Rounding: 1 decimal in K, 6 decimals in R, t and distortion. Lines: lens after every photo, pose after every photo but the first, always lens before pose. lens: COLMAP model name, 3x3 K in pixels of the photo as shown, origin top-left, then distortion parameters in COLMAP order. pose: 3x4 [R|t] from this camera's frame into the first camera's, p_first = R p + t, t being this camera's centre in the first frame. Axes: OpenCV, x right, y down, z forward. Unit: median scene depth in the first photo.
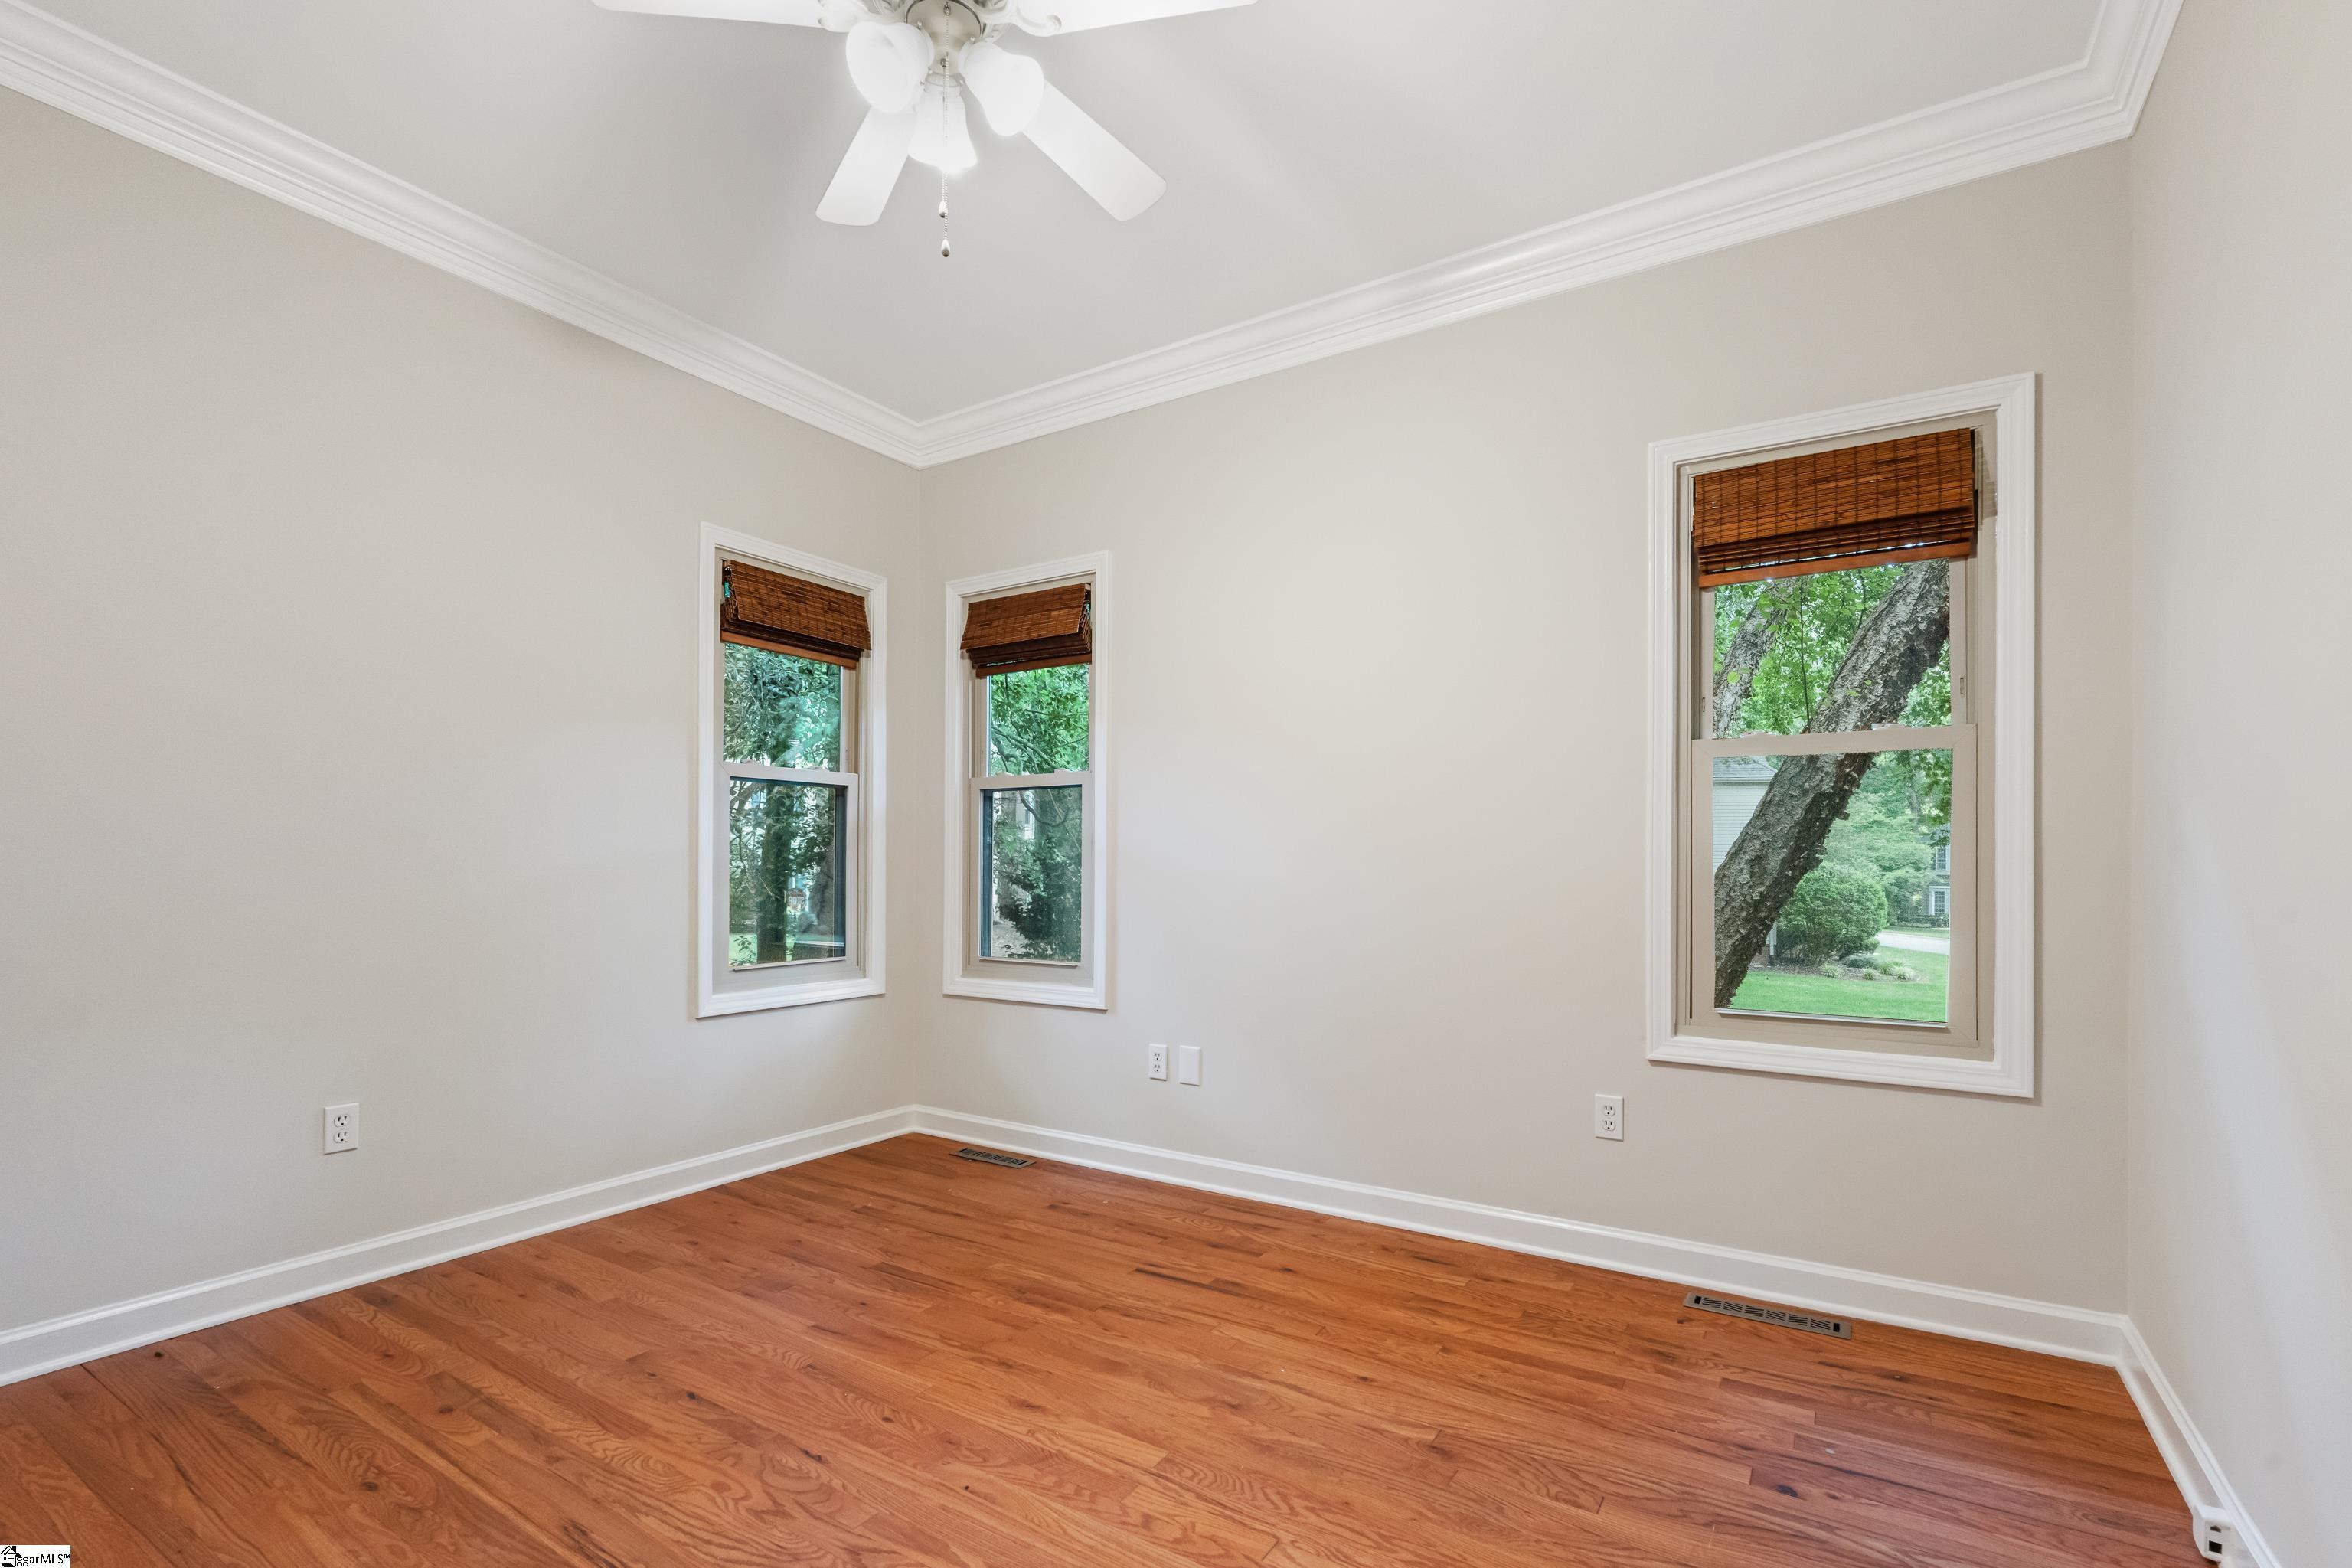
lens RADIAL K [[1057.9, 0, 1177.6], [0, 1057.9, 856.2], [0, 0, 1]] dist [-0.001508, -0.000113]
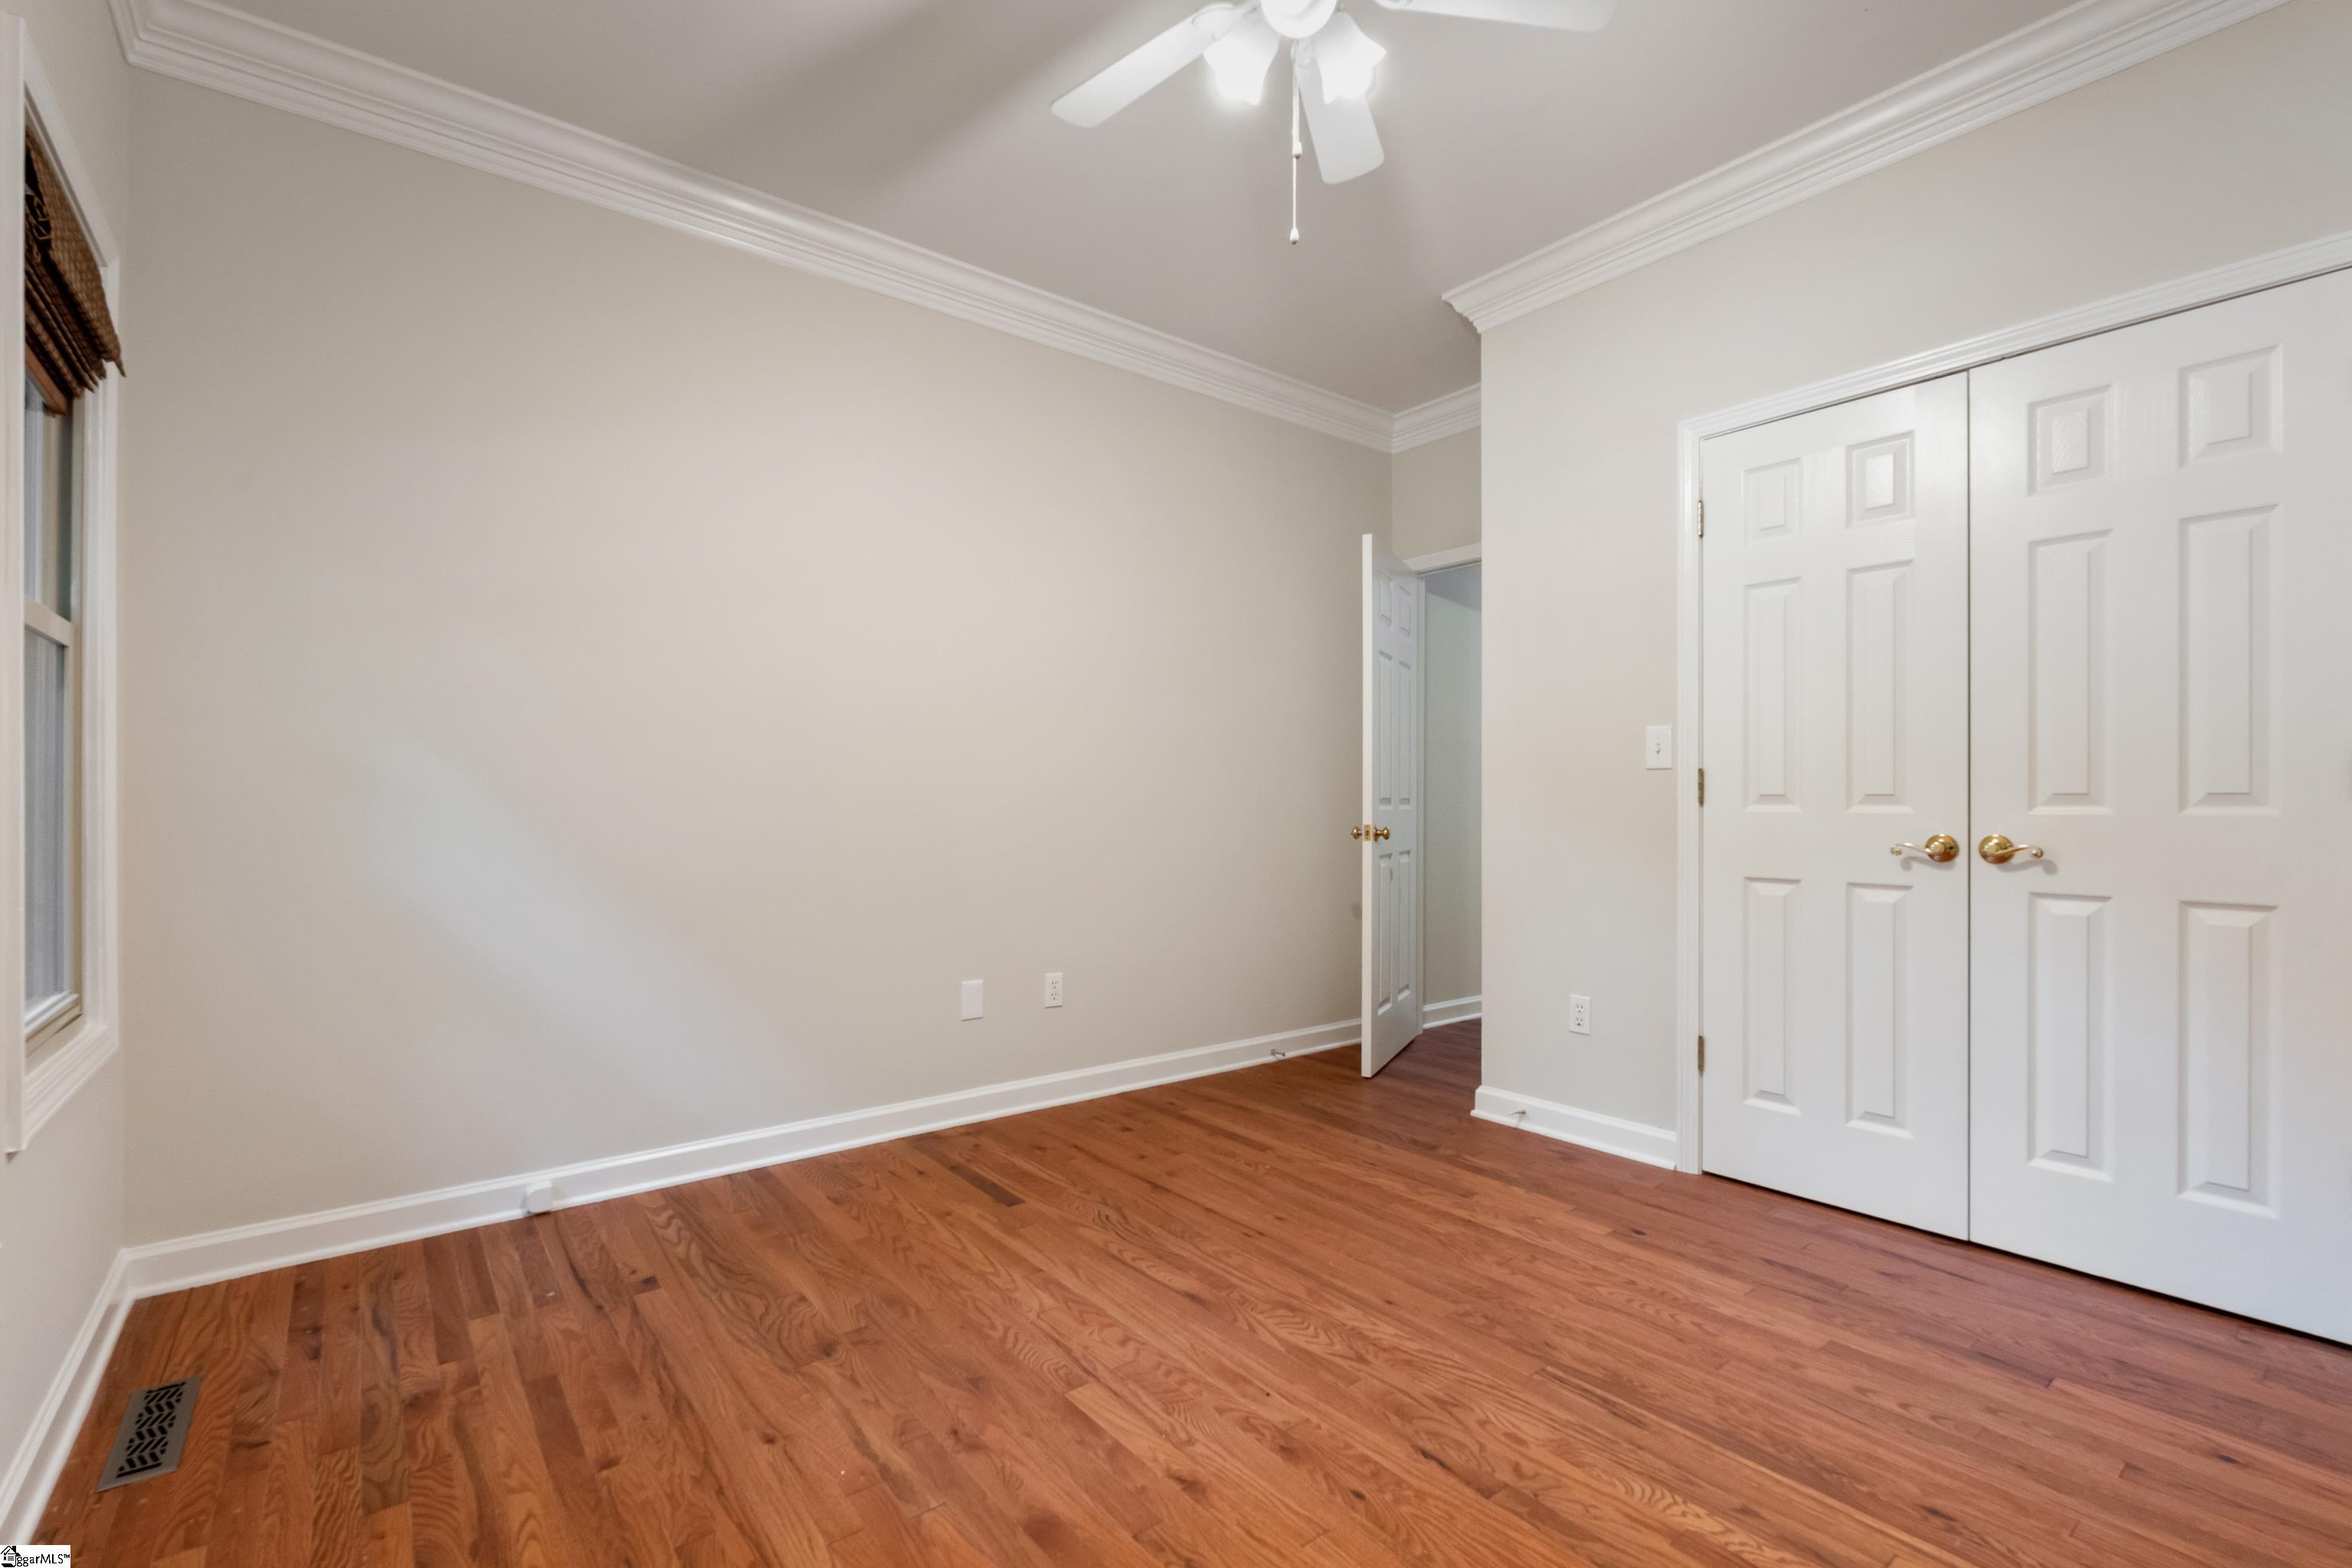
lens RADIAL K [[1028.9, 0, 1191.2], [0, 1028.9, 799.7], [0, 0, 1]] dist [-0.001233, 0.000342]
pose [[-0.949939, -0.001574, 0.312431, -0.406992], [-0.004006, 0.999966, -0.007143, 0.017713], [-0.312409, -0.008037, -0.949914, 1.828462]]
